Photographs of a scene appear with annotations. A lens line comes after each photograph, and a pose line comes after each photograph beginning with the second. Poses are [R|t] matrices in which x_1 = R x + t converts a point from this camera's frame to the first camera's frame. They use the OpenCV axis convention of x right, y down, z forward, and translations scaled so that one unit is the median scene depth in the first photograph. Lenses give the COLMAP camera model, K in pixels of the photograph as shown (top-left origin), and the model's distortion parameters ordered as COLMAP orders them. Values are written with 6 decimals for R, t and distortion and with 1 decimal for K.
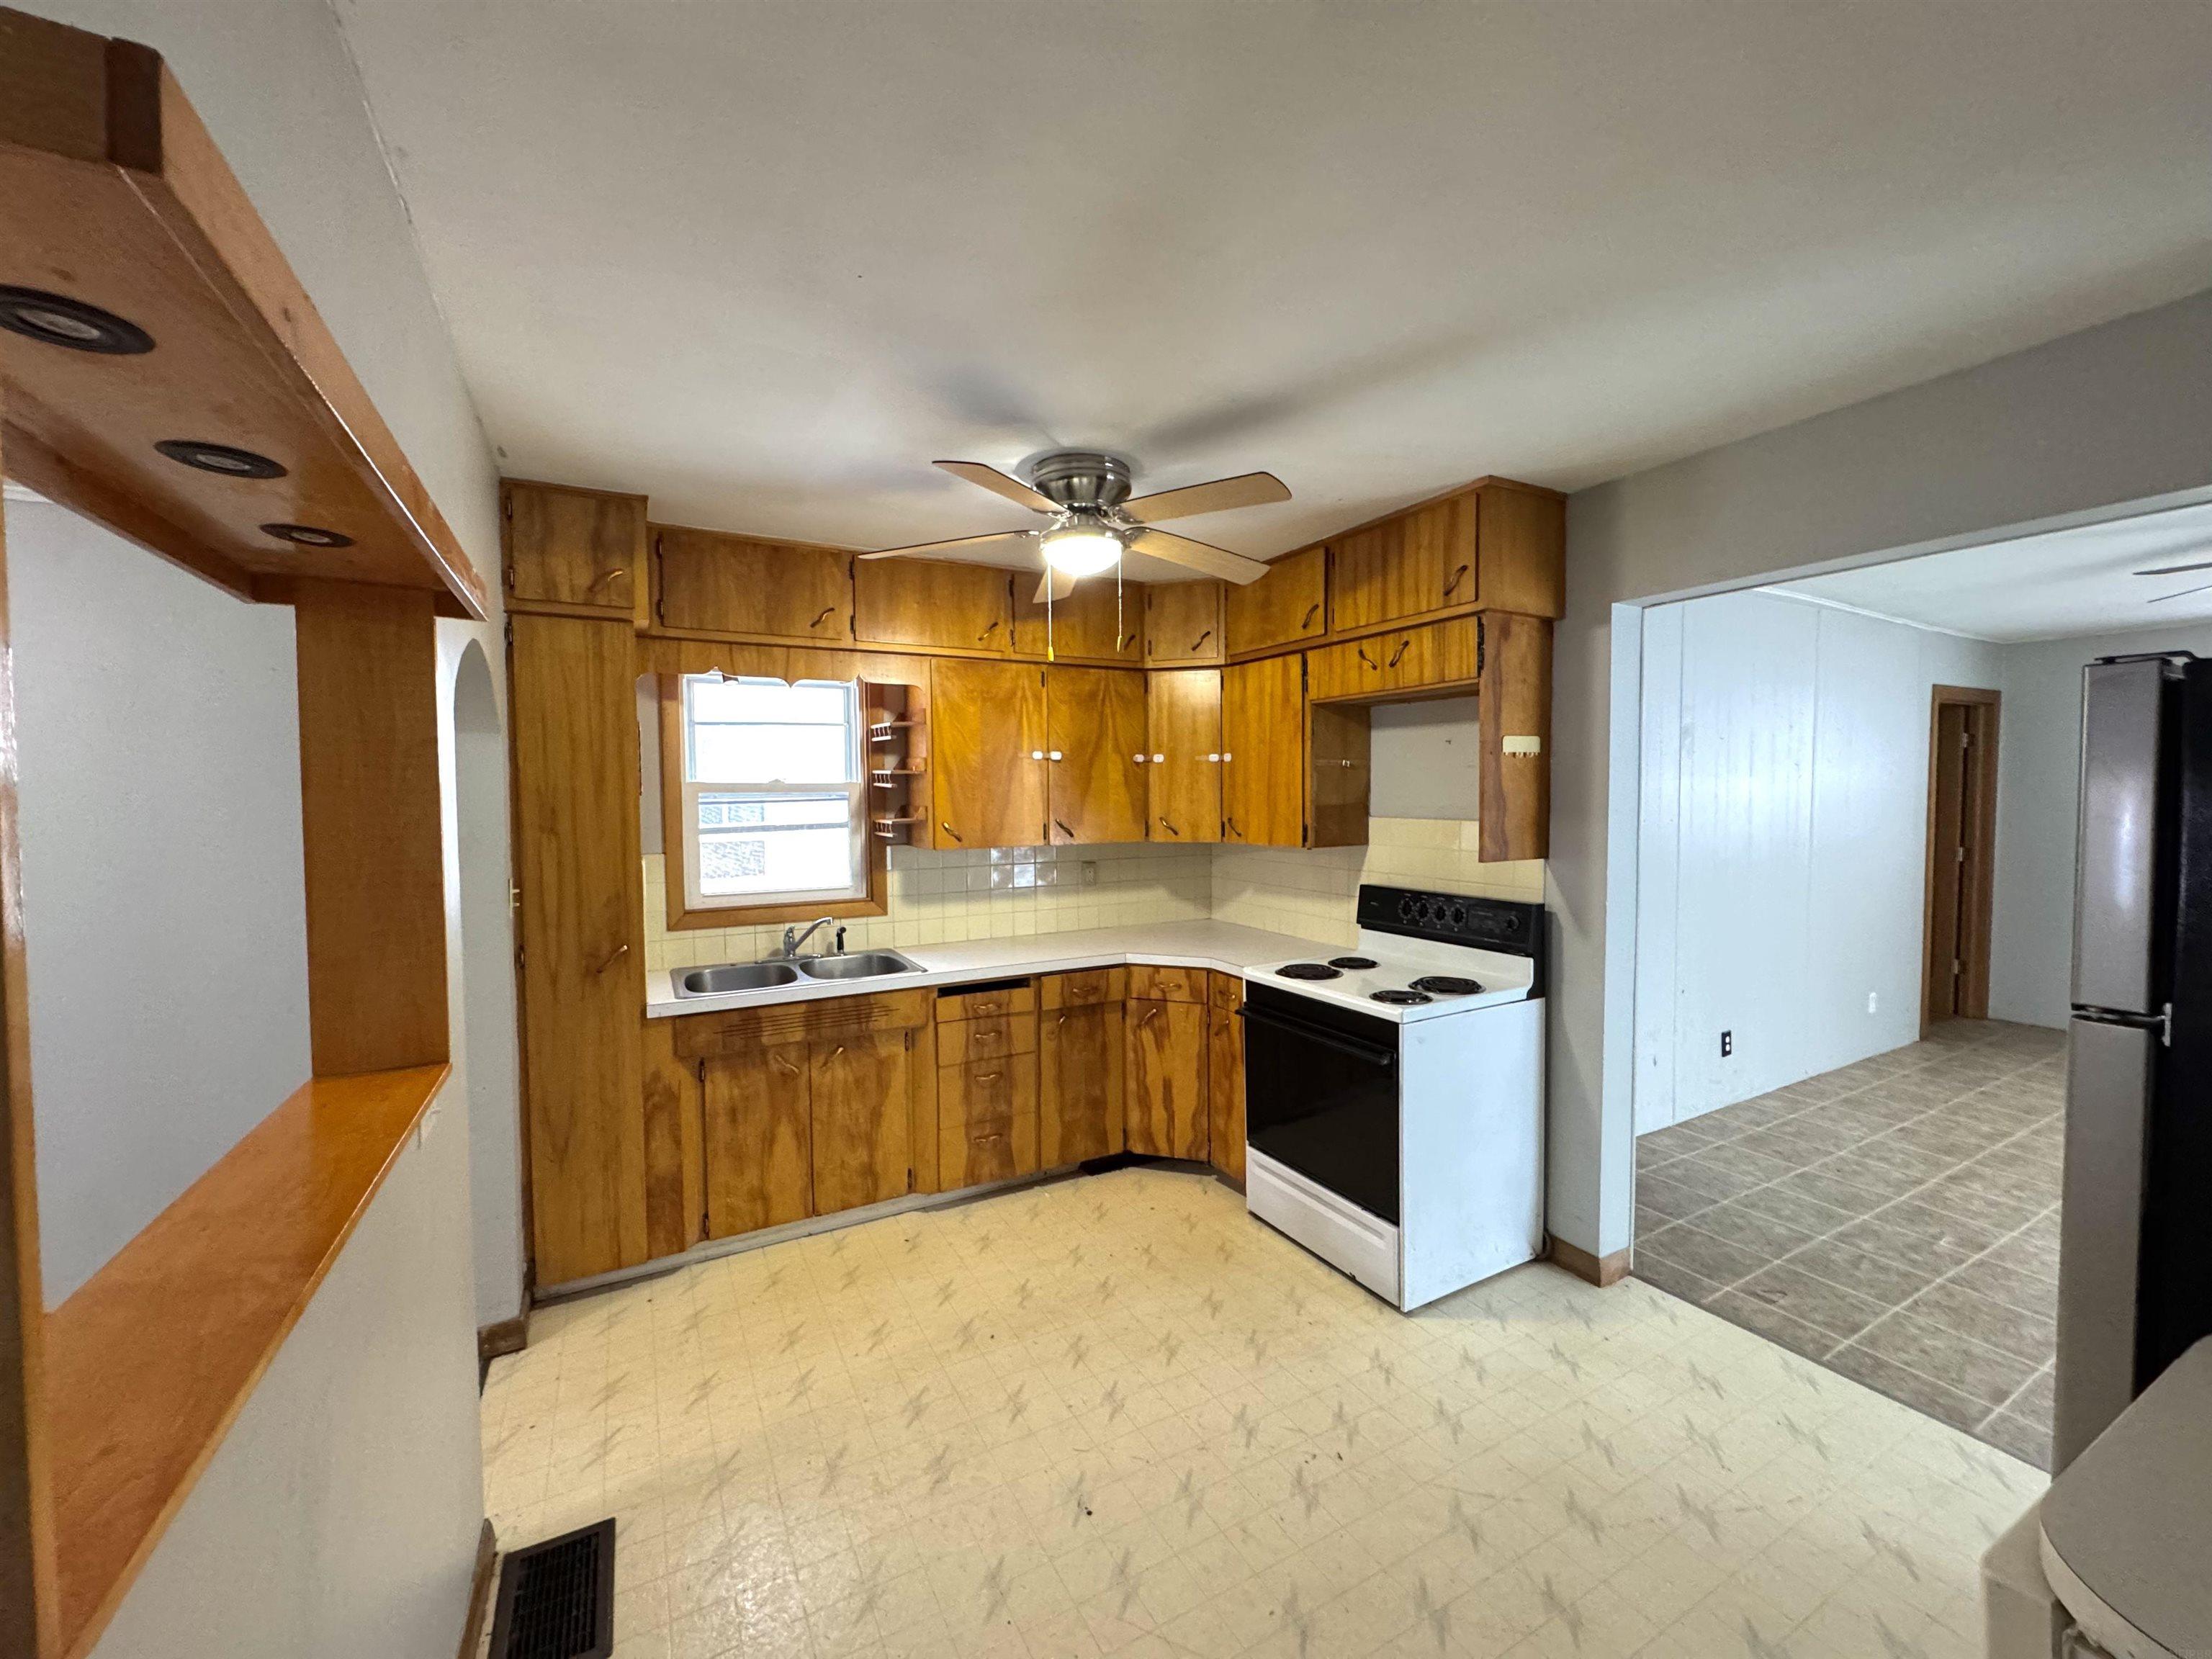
lens RADIAL K [[874.3, 0, 1101.4], [0, 874.3, 825.6], [0, 0, 1]] dist [-0.011941, -0.000108]
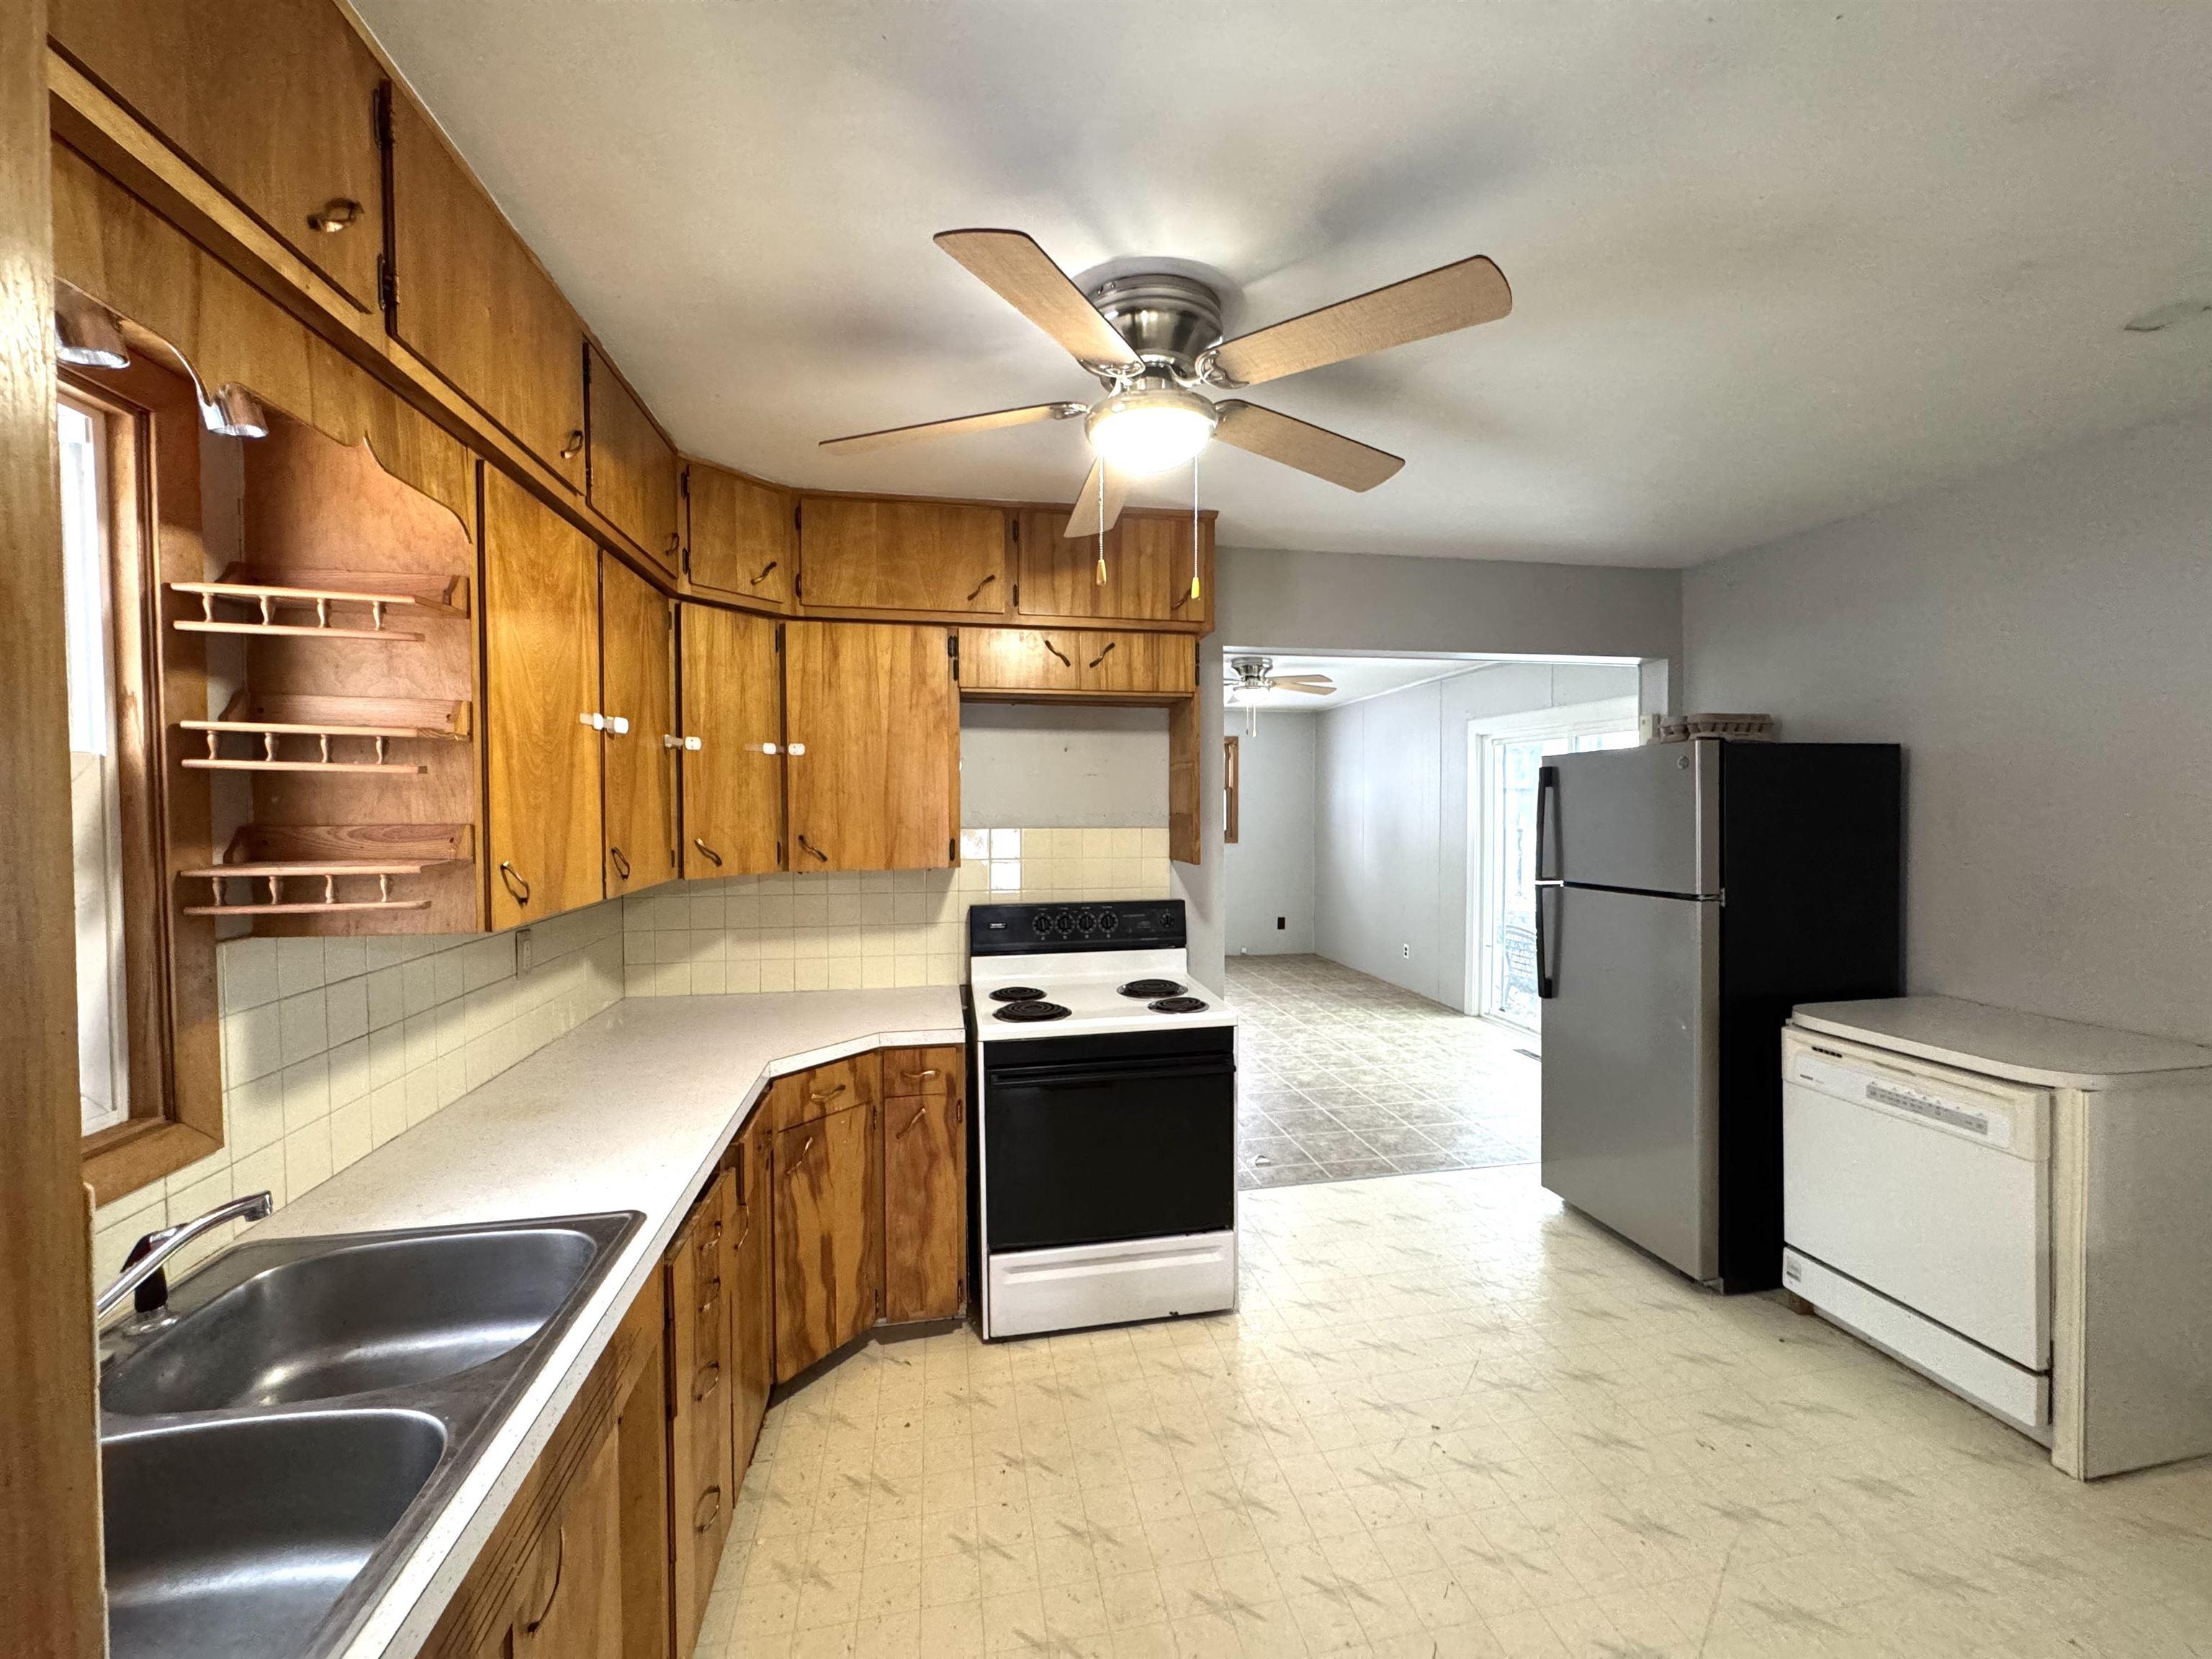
lens RADIAL K [[874.3, 0, 1107.6], [0, 874.3, 826.1], [0, 0, 1]] dist [-0.011941, -0.000108]
pose [[0.306901, -0.017679, 0.951577, -0.481828], [0.039845, 0.999190, 0.005713, -0.011944], [-0.950907, 0.036162, 0.307357, 0.595746]]
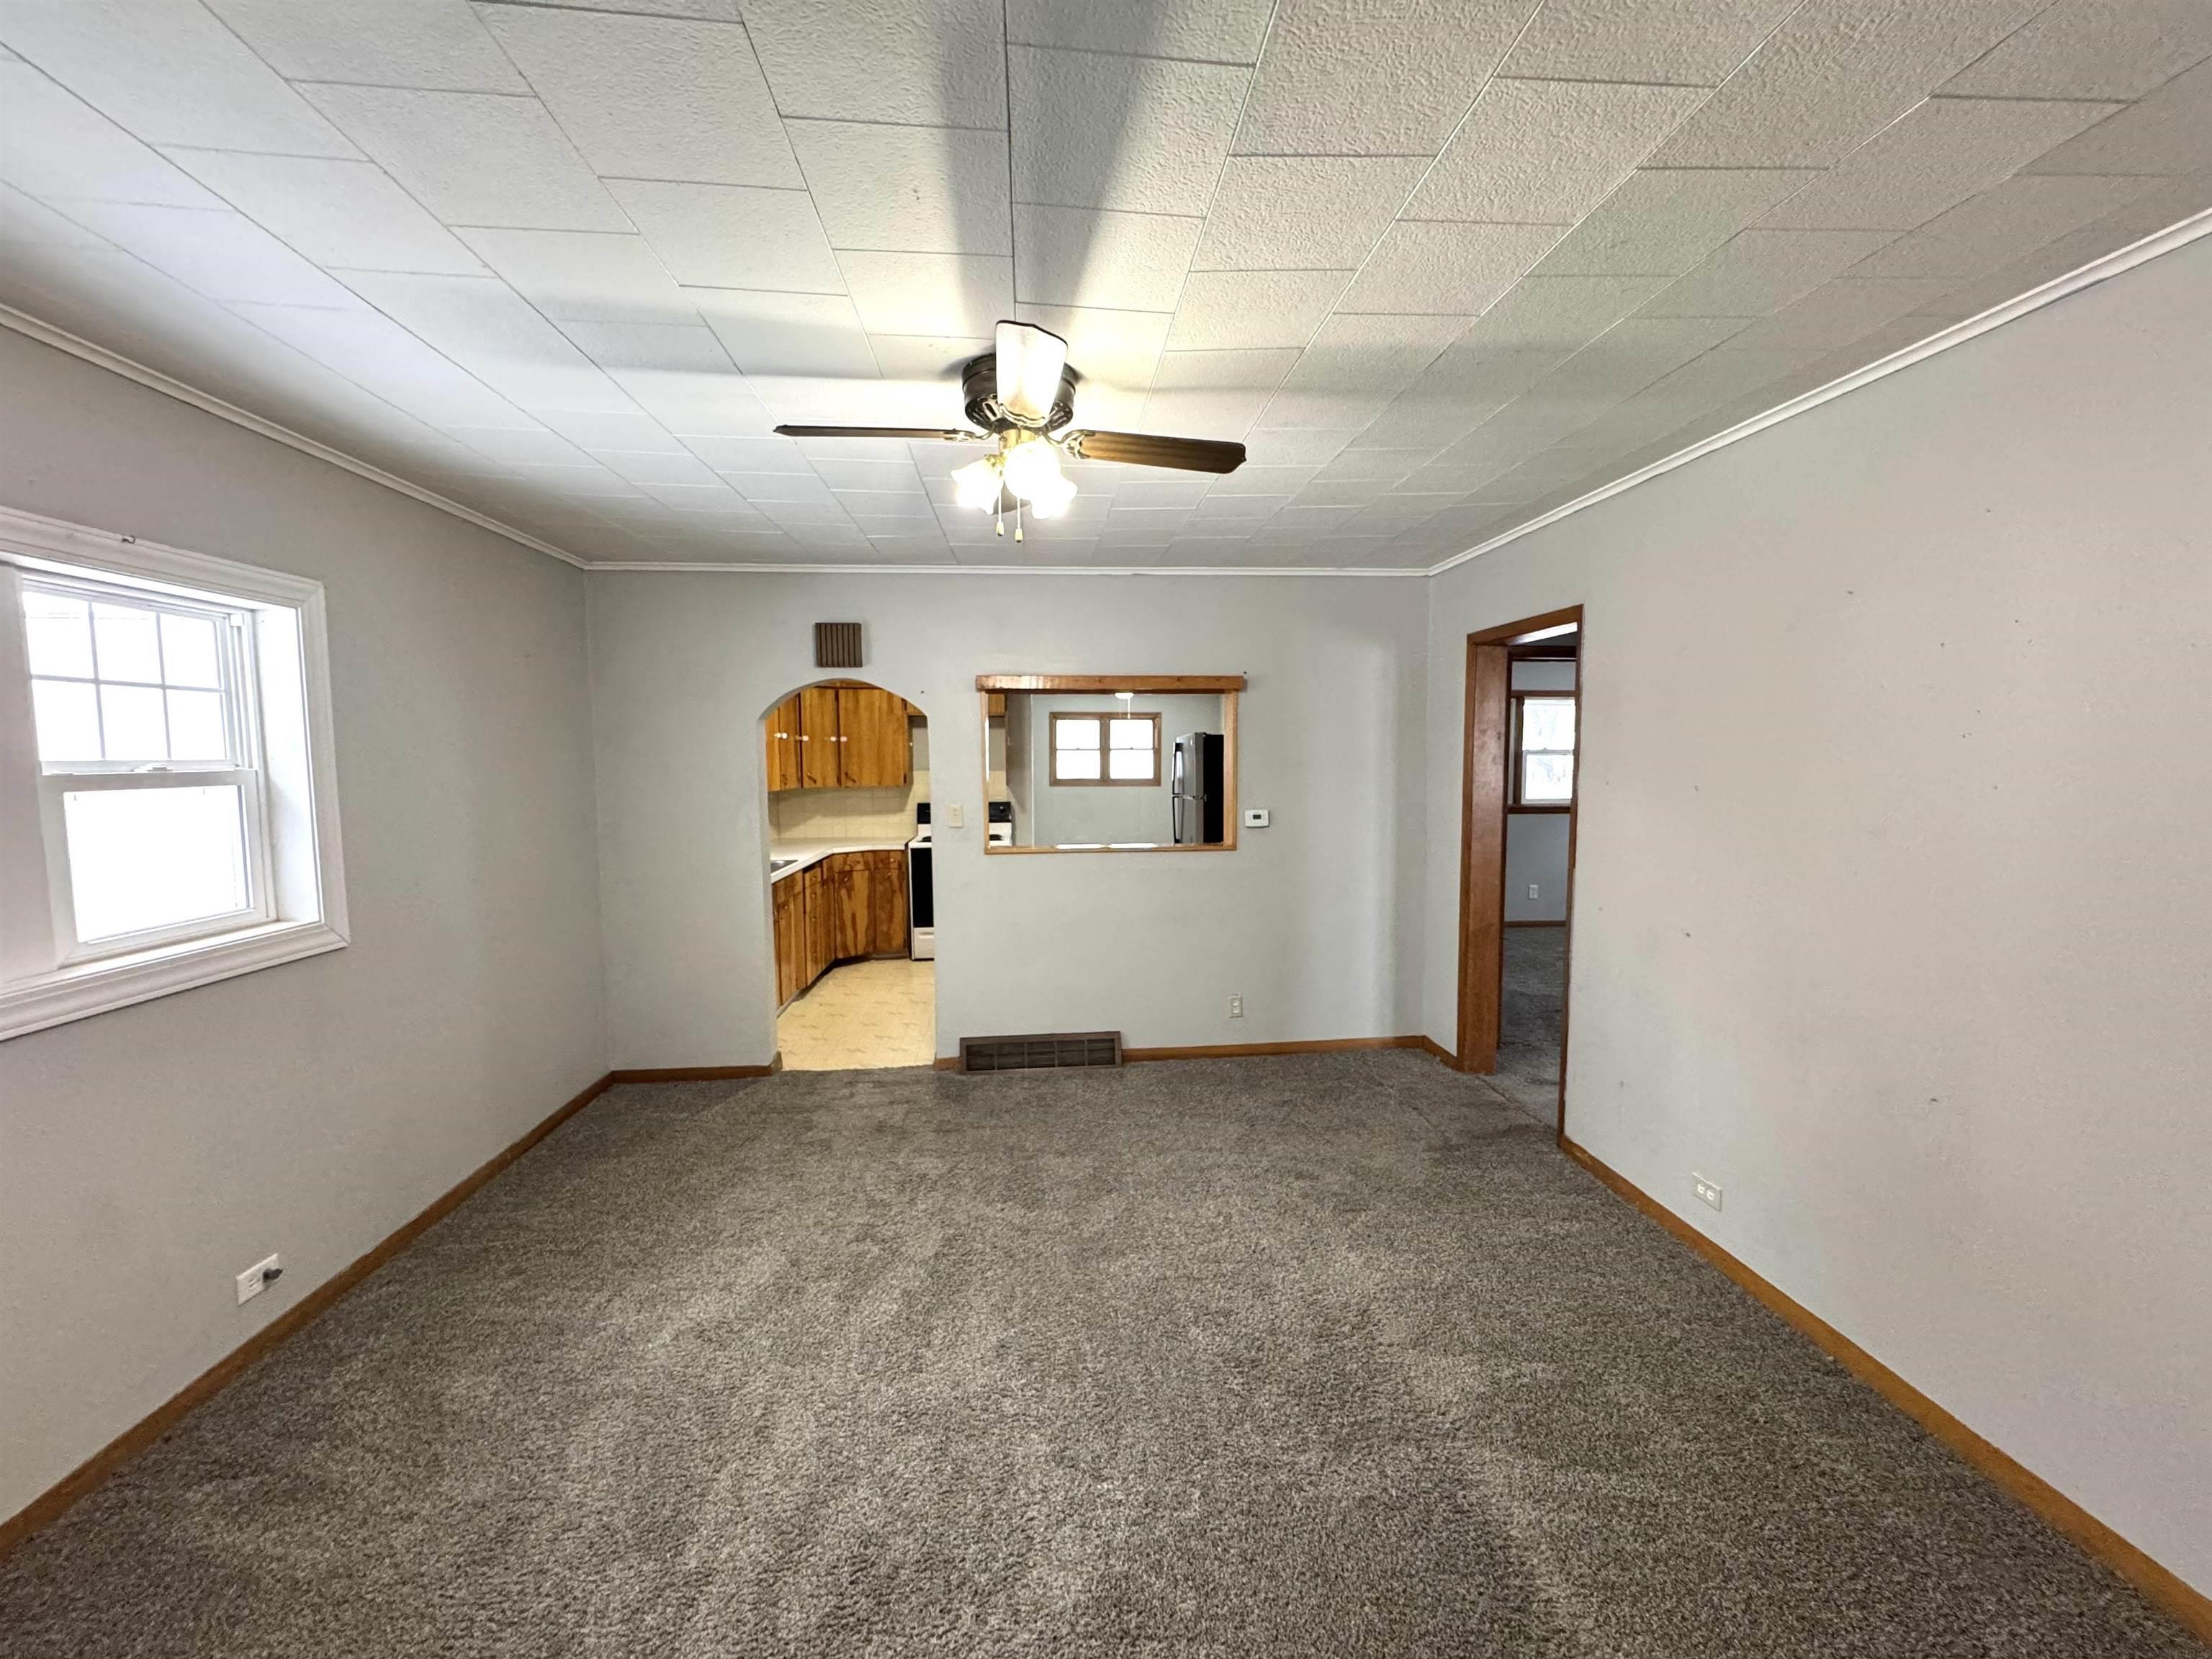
lens RADIAL K [[874.3, 0, 1106.7], [0, 874.3, 825.6], [0, 0, 1]] dist [-0.011941, -0.000108]
pose [[0.395468, -0.064322, 0.916225, -1.413004], [0.037774, 0.997840, 0.053747, 0.025579], [-0.917703, 0.013354, 0.397044, -0.230883]]
